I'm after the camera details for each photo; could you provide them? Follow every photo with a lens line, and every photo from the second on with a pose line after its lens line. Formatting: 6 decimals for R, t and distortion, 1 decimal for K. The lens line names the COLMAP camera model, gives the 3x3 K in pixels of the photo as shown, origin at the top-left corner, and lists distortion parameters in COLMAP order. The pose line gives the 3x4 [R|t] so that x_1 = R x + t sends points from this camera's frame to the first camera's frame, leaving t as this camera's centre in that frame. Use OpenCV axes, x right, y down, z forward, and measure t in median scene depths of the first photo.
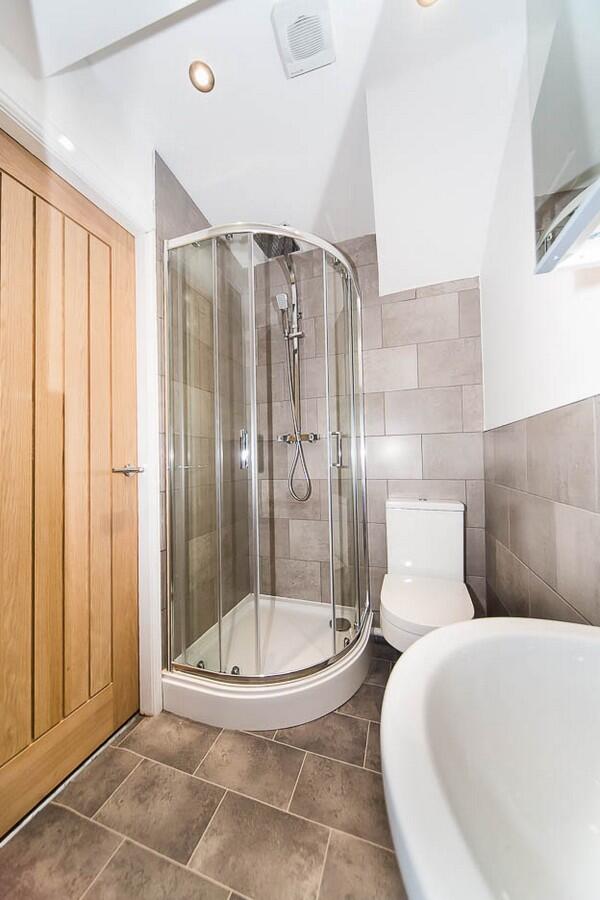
lens RADIAL K [[308.5, 0, 298.3], [0, 308.5, 450.1], [0, 0, 1]] dist [0.002575, 0.000136]
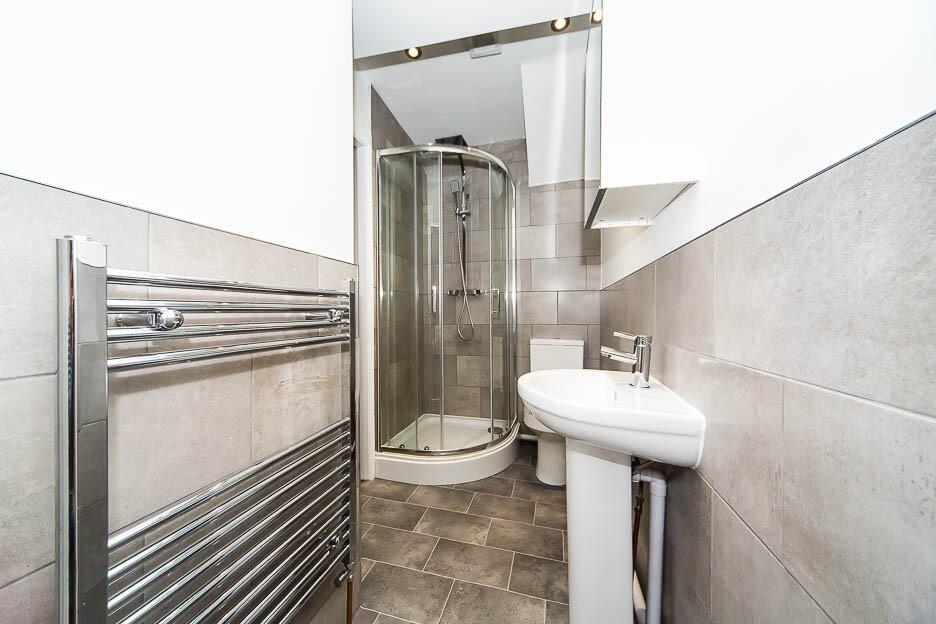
lens RADIAL K [[320.8, 0, 467.1], [0, 320.8, 314.6], [0, 0, 1]] dist [0.002575, 0.000136]
pose [[0.998112, 0.011570, 0.060328, -0.095008], [-0.013259, 0.999529, 0.027666, 0.020933], [-0.059979, -0.028414, 0.997795, -0.457589]]
